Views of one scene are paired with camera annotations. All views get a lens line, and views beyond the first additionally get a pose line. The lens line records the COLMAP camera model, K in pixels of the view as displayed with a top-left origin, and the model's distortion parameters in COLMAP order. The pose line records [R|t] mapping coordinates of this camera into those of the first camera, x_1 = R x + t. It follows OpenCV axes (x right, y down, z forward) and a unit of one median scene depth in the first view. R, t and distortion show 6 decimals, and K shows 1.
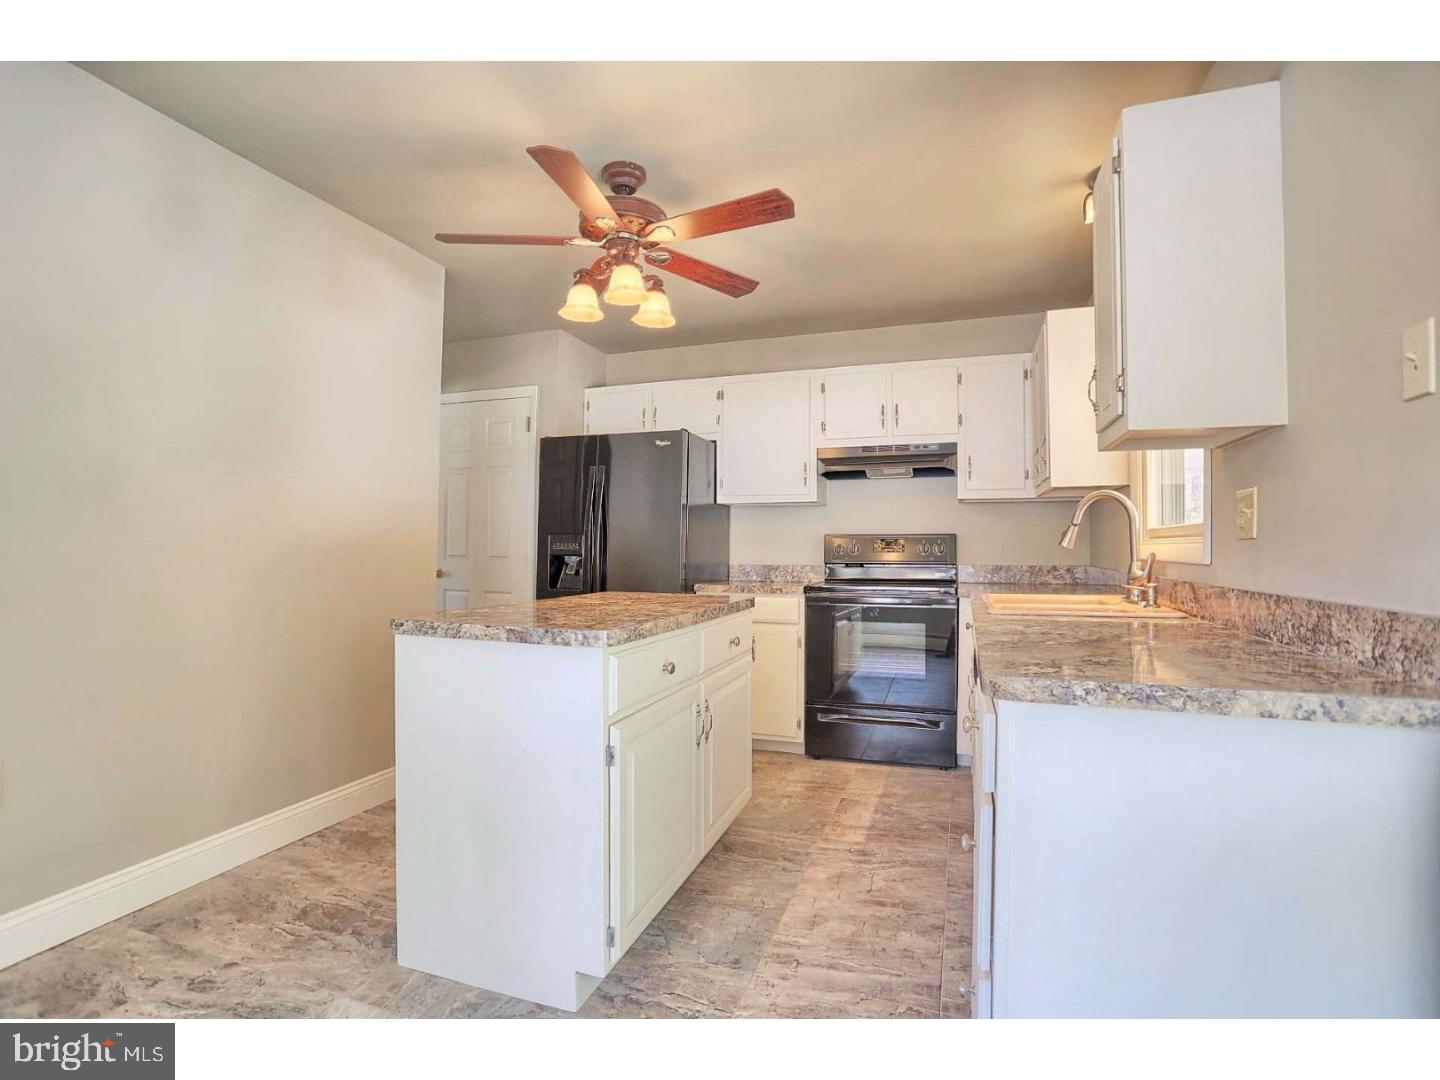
lens RADIAL K [[703.4, 0, 713.0], [0, 703.4, 539.4], [0, 0, 1]] dist [0.001012, 0.000363]
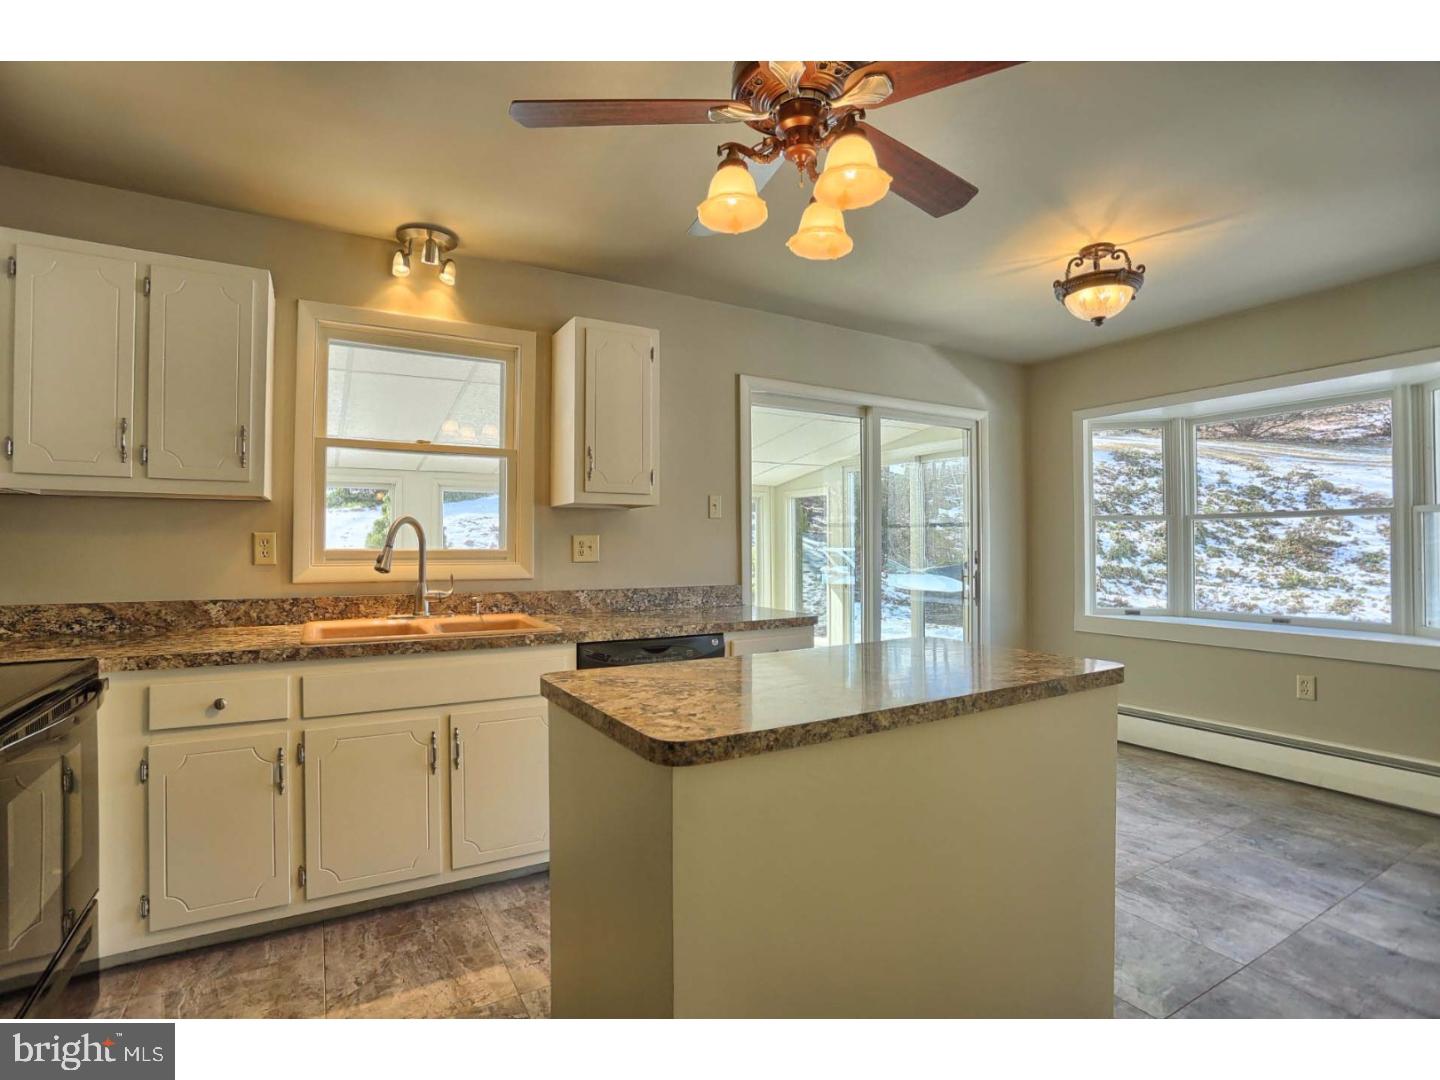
lens RADIAL K [[703.4, 0, 713.0], [0, 703.4, 539.4], [0, 0, 1]] dist [0.001012, 0.000363]
pose [[-0.755870, 0.015204, 0.654545, -0.449328], [-0.004541, 0.999585, -0.028462, -0.006112], [-0.654706, -0.024486, -0.755487, 1.404950]]
